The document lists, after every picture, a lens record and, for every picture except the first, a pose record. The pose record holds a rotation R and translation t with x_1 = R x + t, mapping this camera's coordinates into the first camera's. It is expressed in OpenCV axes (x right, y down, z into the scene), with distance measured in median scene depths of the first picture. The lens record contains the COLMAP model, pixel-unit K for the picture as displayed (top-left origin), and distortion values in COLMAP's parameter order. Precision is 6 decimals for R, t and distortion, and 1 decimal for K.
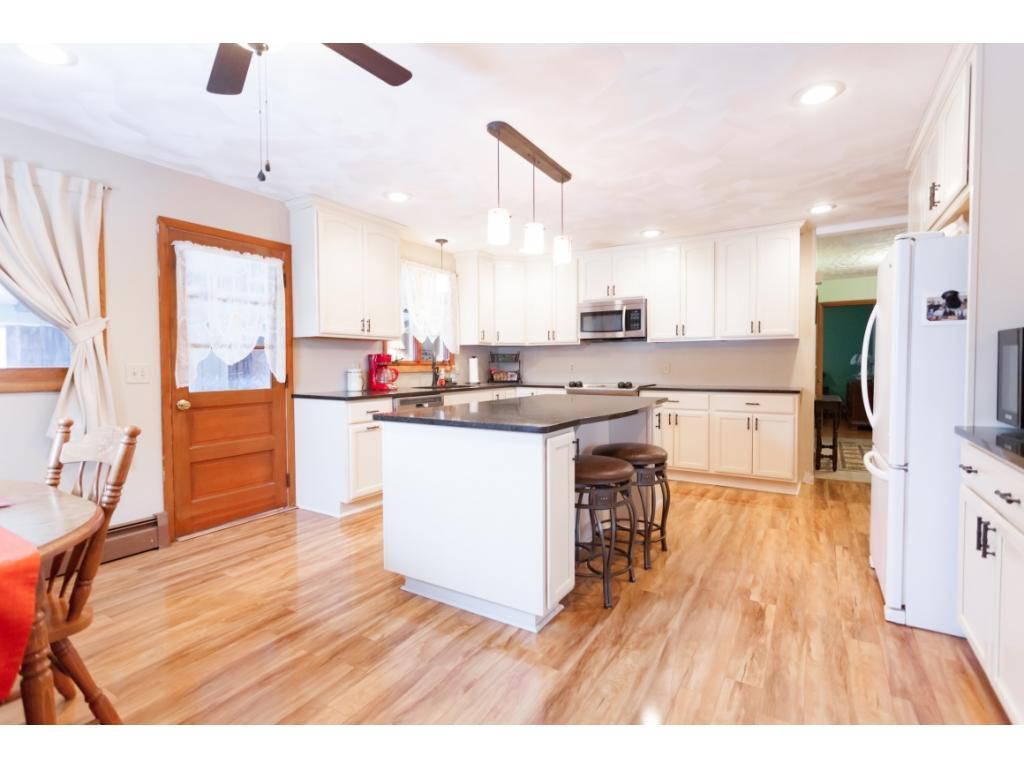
lens RADIAL K [[495.7, 0, 511.1], [0, 495.7, 380.3], [0, 0, 1]] dist [0.000991, 0.000044]
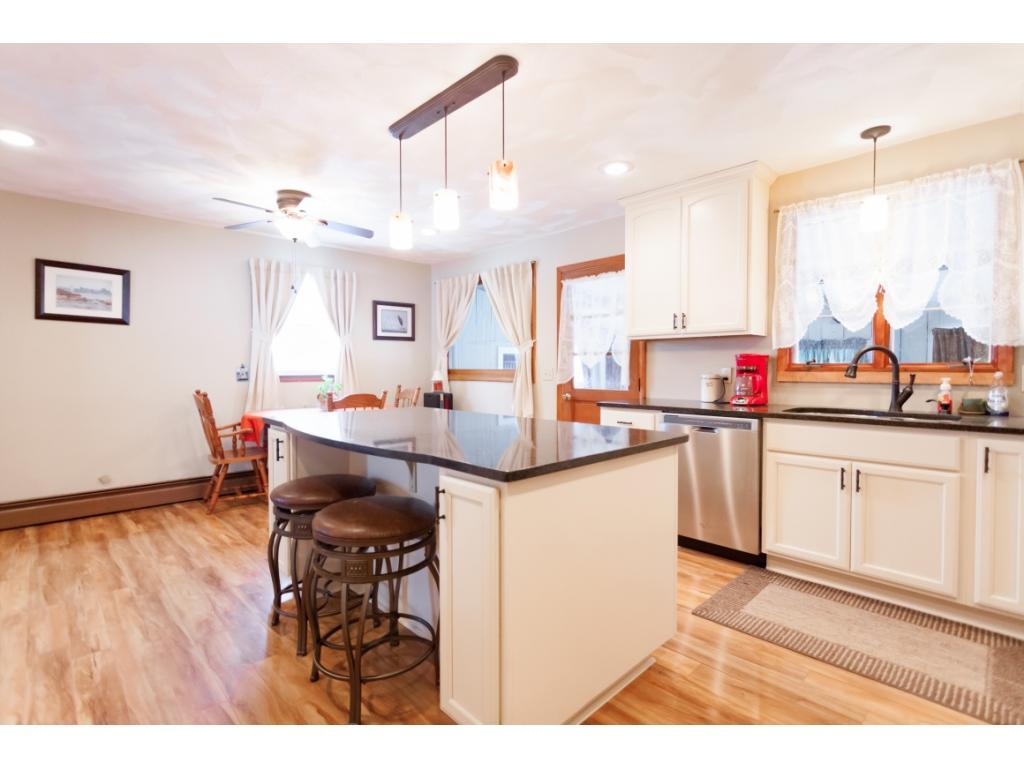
lens RADIAL K [[484.6, 0, 512.0], [0, 484.6, 380.2], [0, 0, 1]] dist [0.002386, 0.000476]
pose [[-0.242387, 0.030121, -0.969712, 0.465678], [-0.030006, 0.998807, 0.038525, -0.030537], [0.969715, 0.038435, -0.241194, 0.783166]]
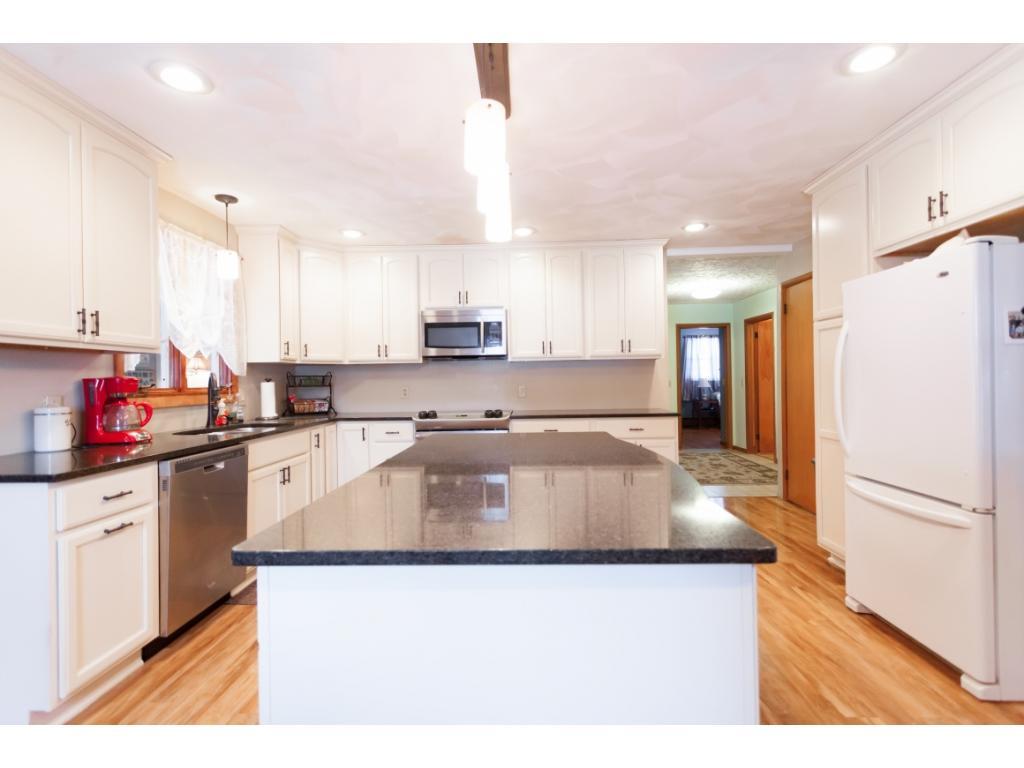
lens RADIAL K [[484.6, 0, 512.0], [0, 484.6, 380.2], [0, 0, 1]] dist [0.002386, 0.000476]
pose [[0.866465, -0.009403, 0.499149, -0.139326], [0.028835, 0.999096, -0.031233, -0.019216], [-0.498404, 0.041455, 0.865953, 0.295462]]
